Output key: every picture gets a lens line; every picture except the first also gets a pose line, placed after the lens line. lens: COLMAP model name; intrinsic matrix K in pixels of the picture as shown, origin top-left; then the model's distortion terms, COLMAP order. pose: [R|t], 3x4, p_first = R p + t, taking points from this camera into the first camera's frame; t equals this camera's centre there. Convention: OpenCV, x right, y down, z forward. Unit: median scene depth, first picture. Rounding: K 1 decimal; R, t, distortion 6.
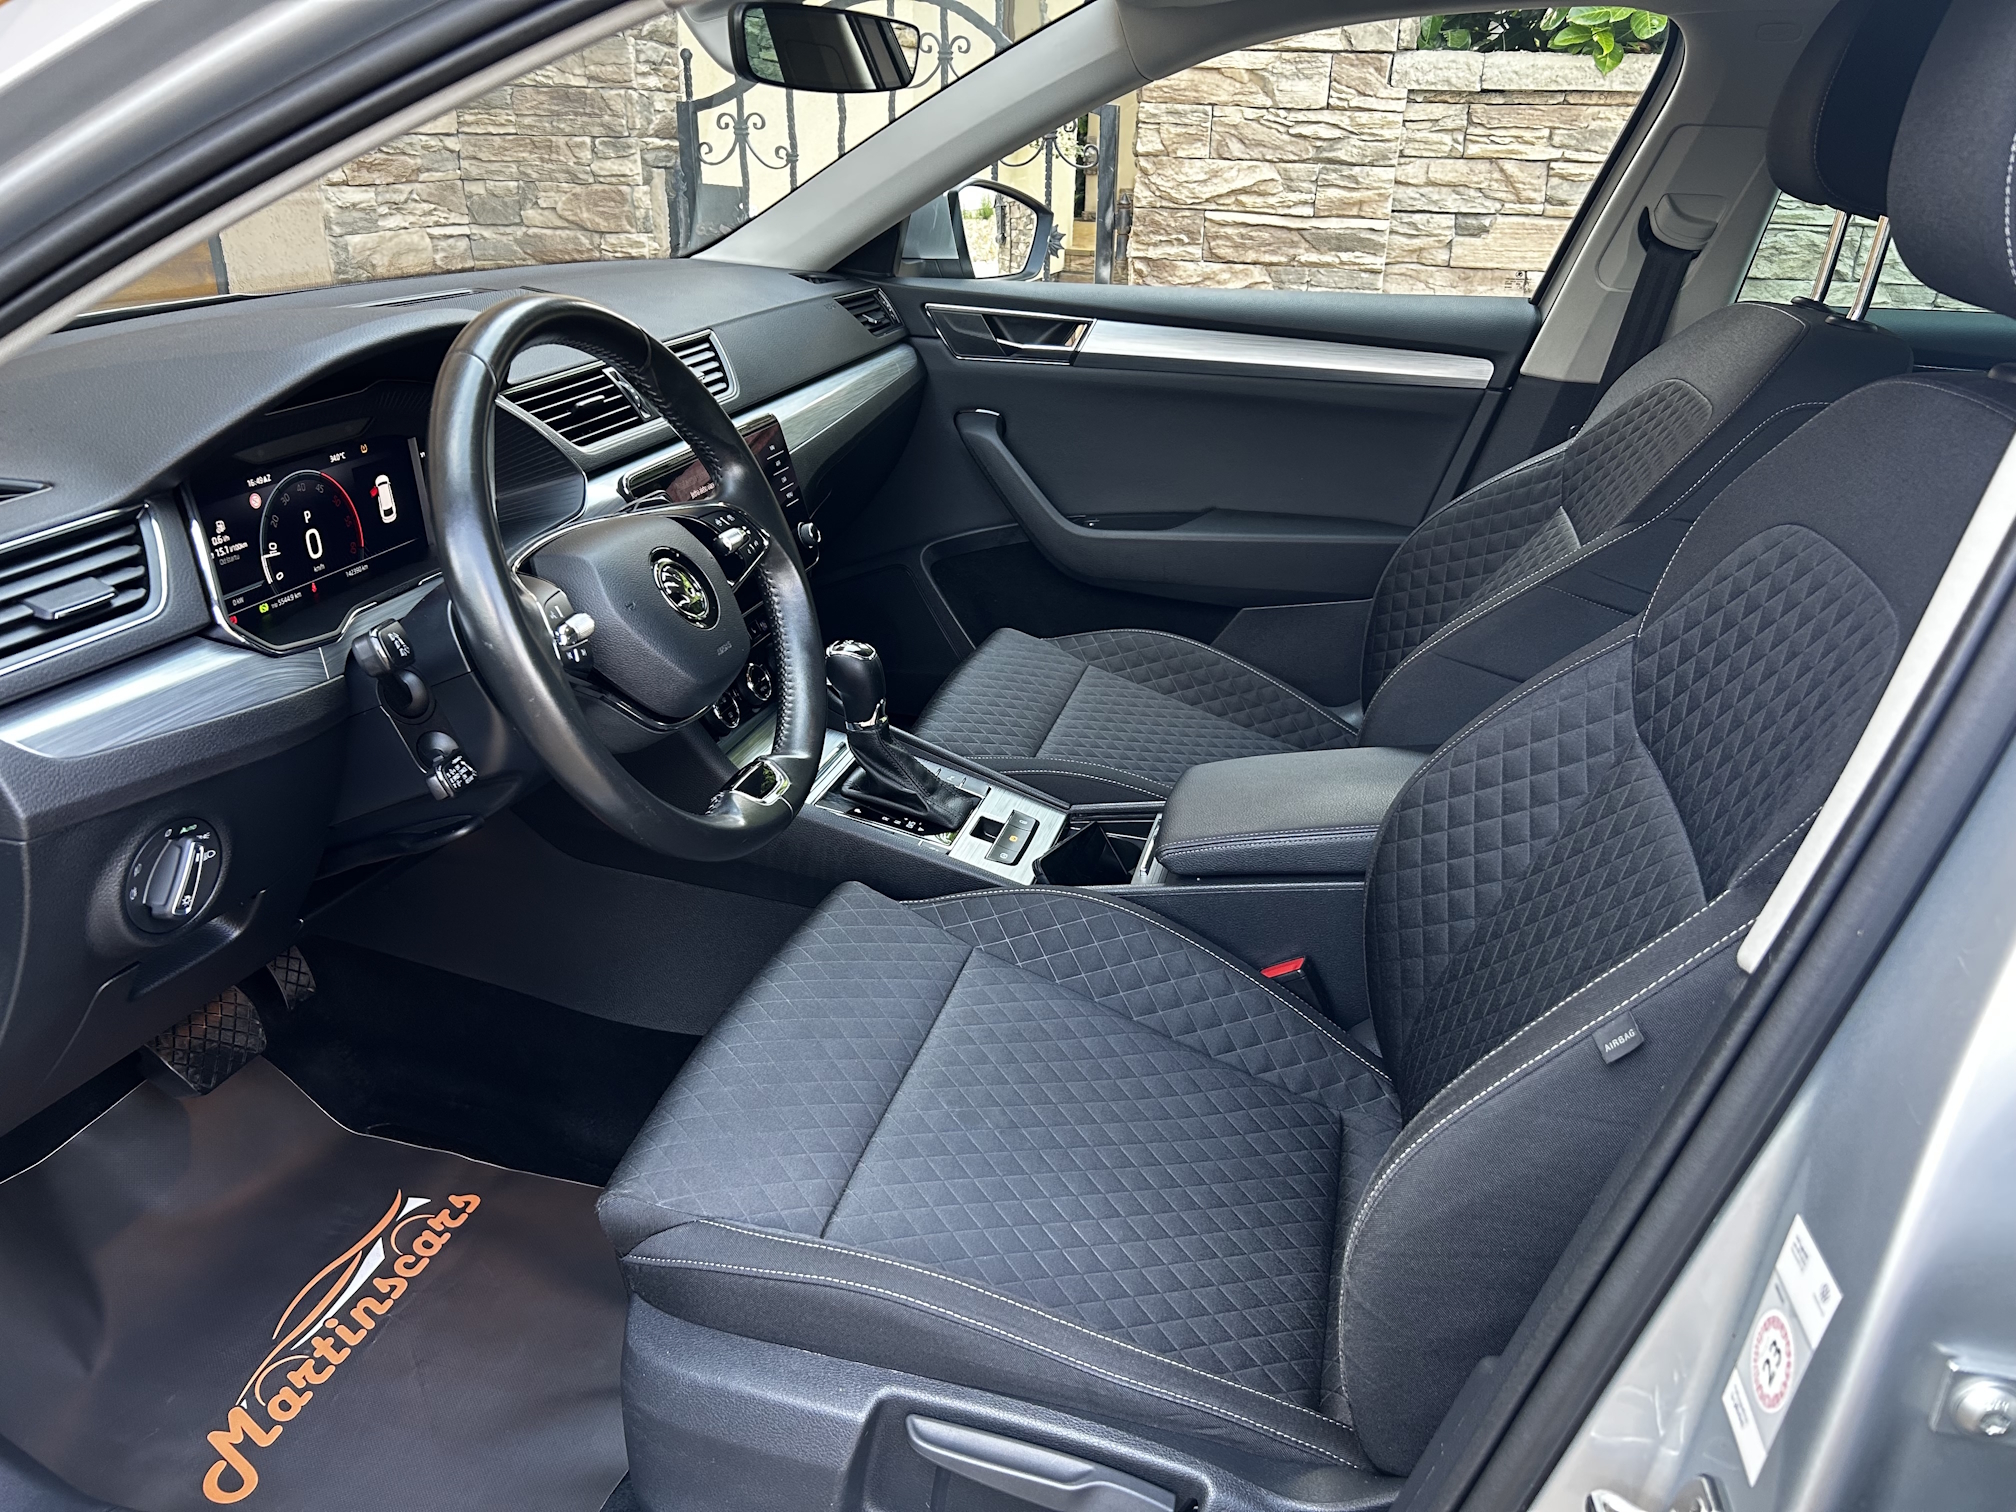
lens RADIAL K [[1552.6, 0, 1027.0], [0, 1552.6, 770.3], [0, 0, 1]] dist [0.029706, -0.039178]
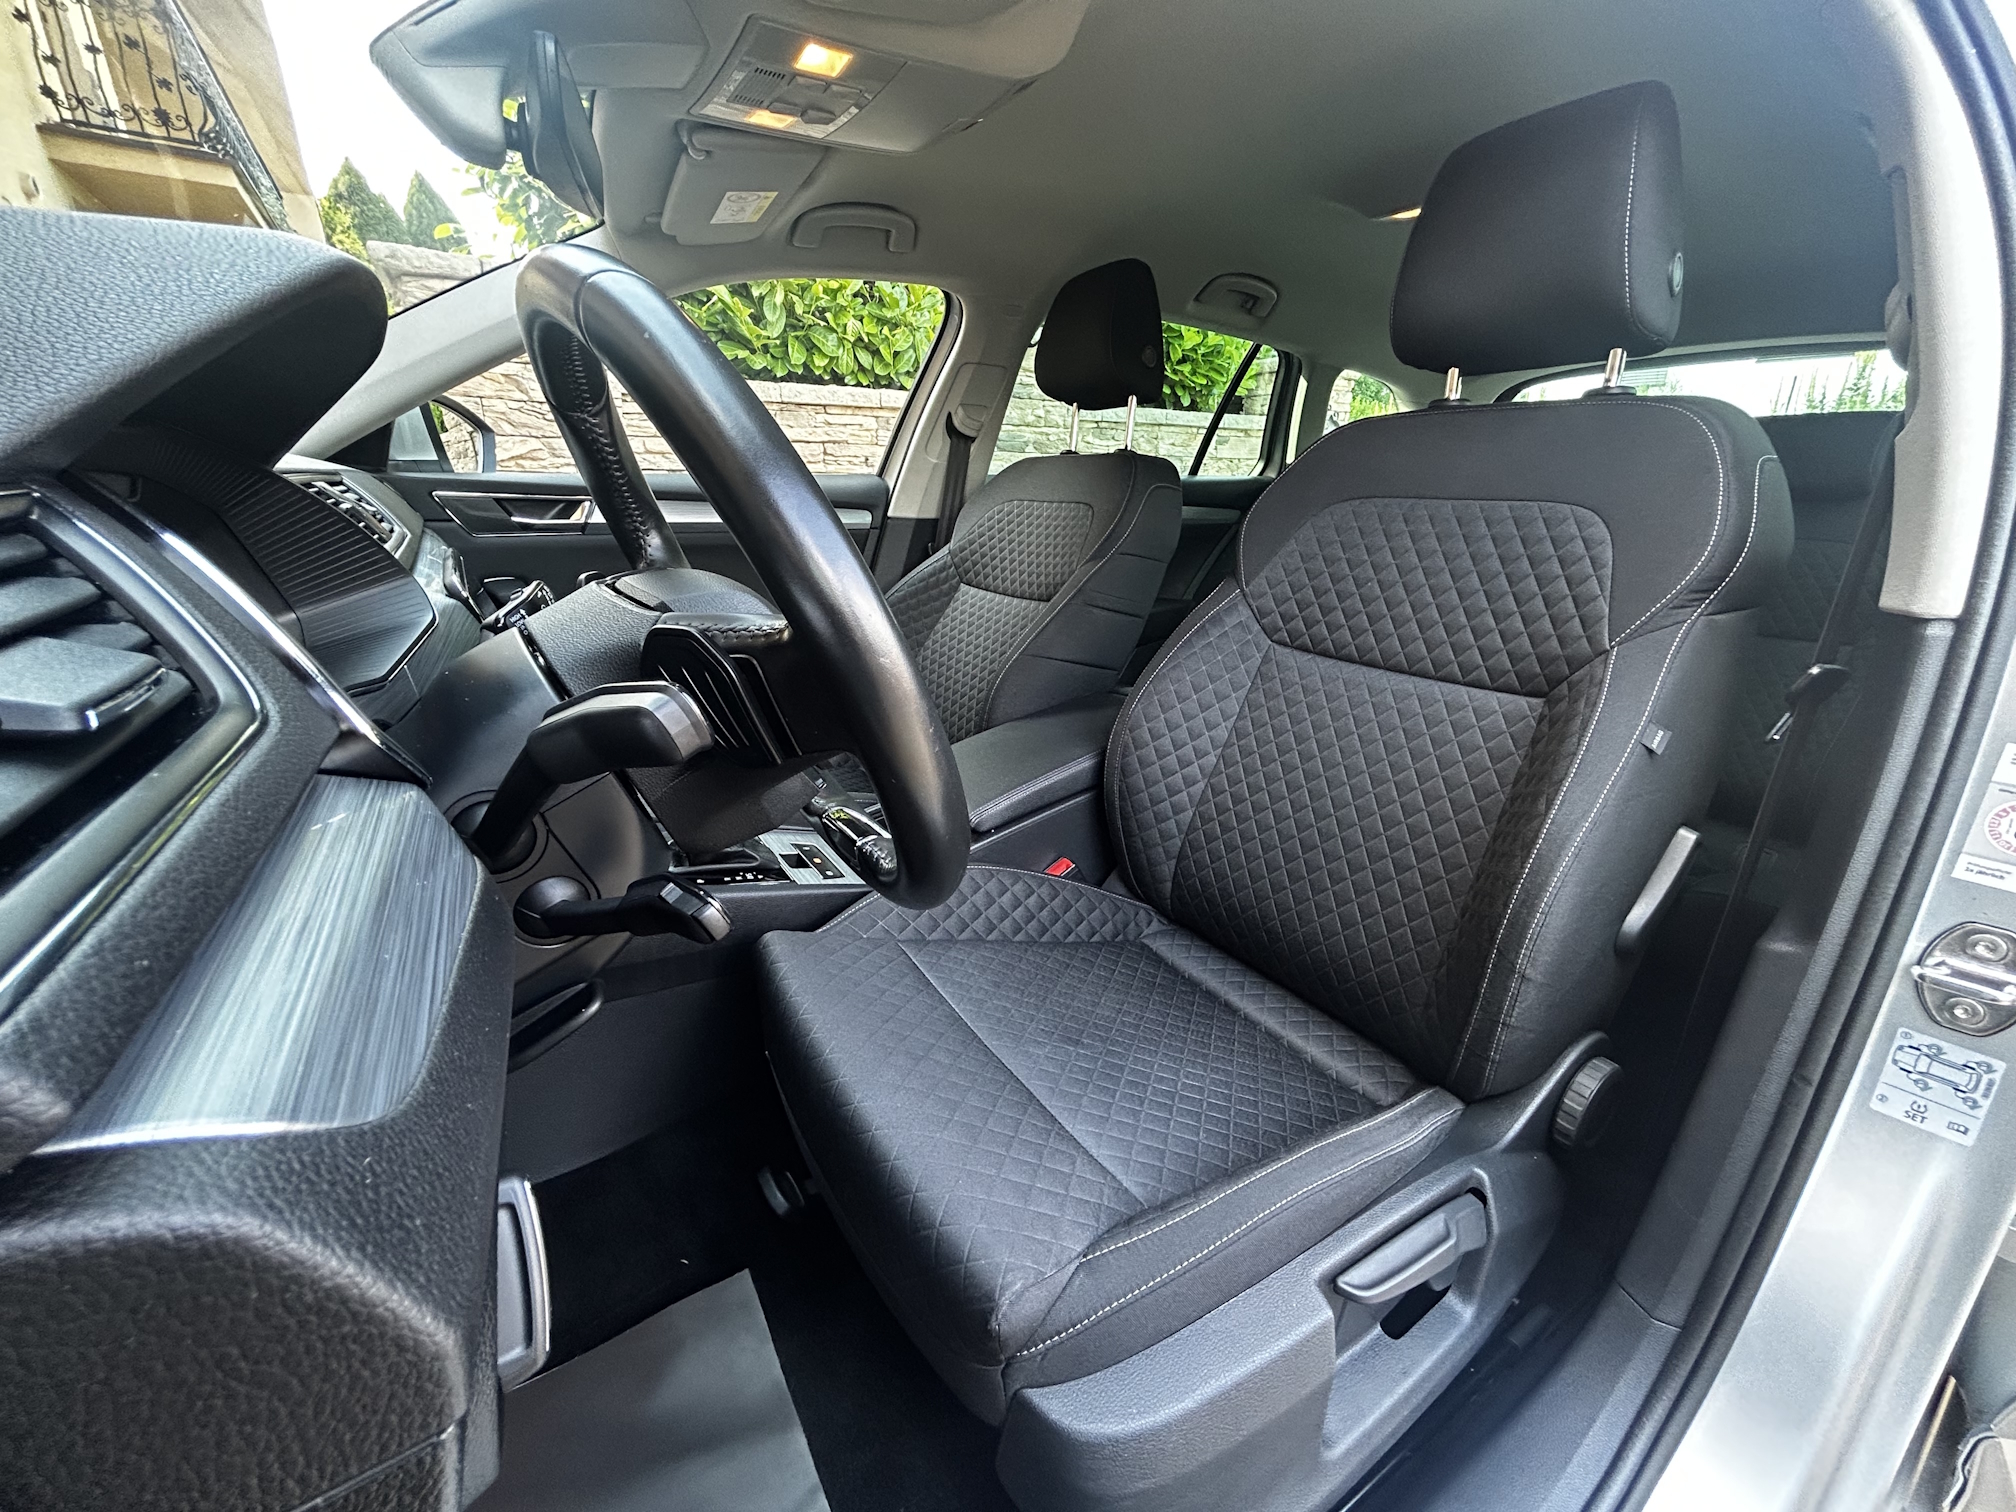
lens RADIAL K [[818.5, 0, 1025.3], [0, 818.5, 745.0], [0, 0, 1]] dist [0.002693, -0.000023]
pose [[0.681377, -0.241790, 0.690843, -0.322842], [0.291016, 0.955543, 0.047405, -0.026264], [-0.671592, 0.168746, 0.721449, 0.404832]]
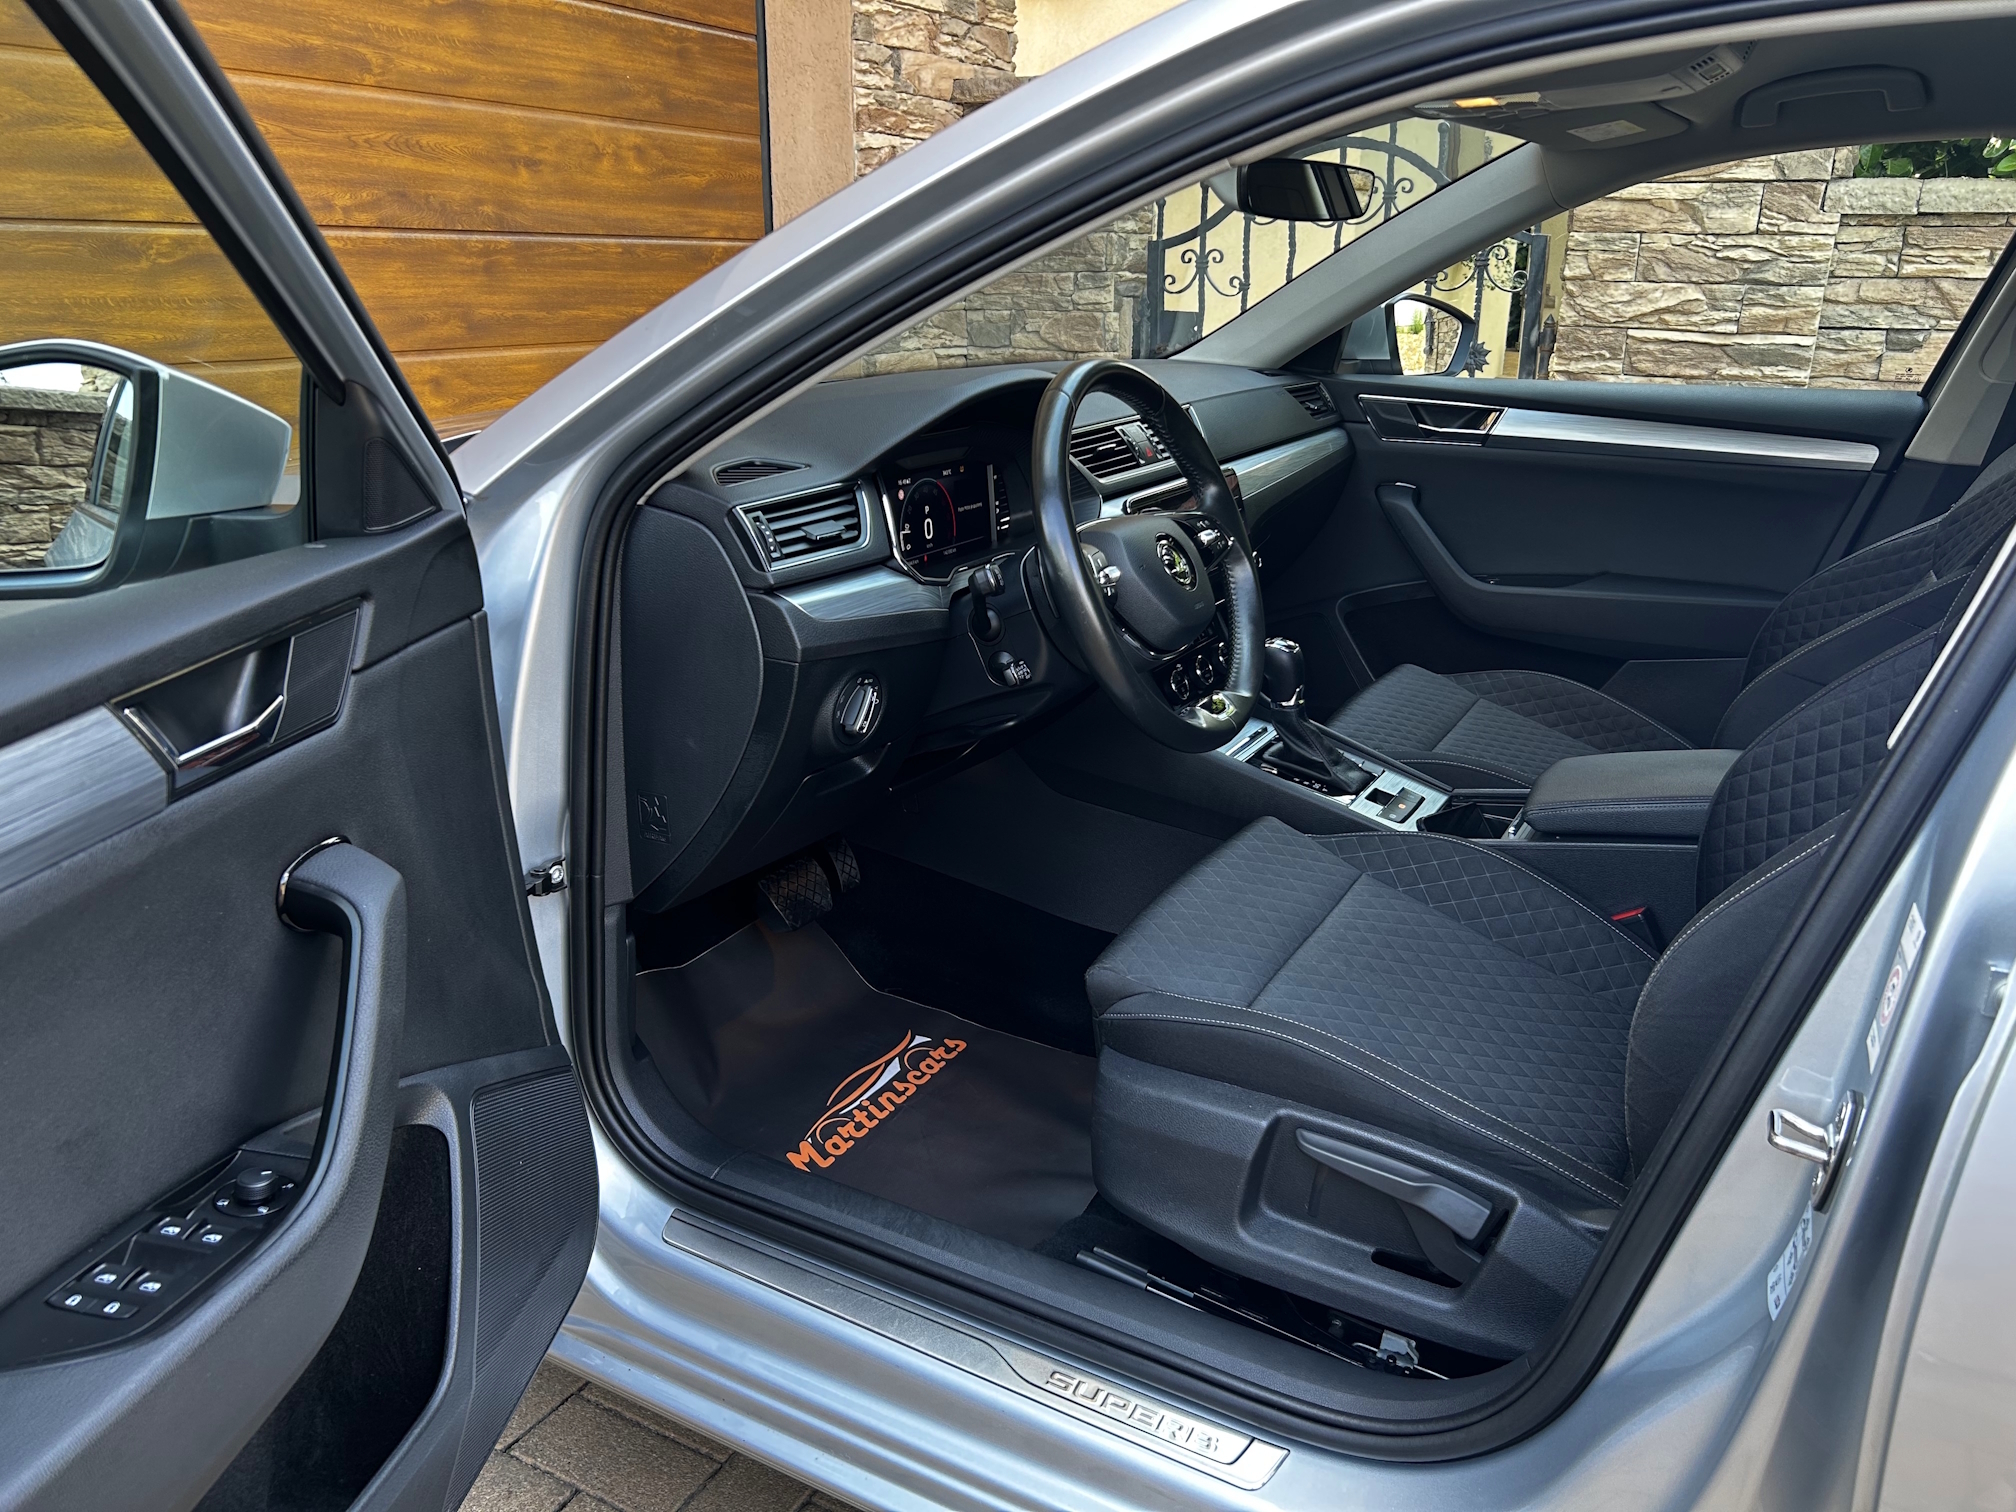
lens RADIAL K [[1552.6, 0, 1002.9], [0, 1552.6, 763.4], [0, 0, 1]] dist [0.029706, -0.039178]
pose [[0.962159, 0.068087, -0.263846, 0.009740], [-0.089952, 0.993363, -0.071681, 0.129204], [0.257215, 0.092702, 0.961898, -0.277065]]
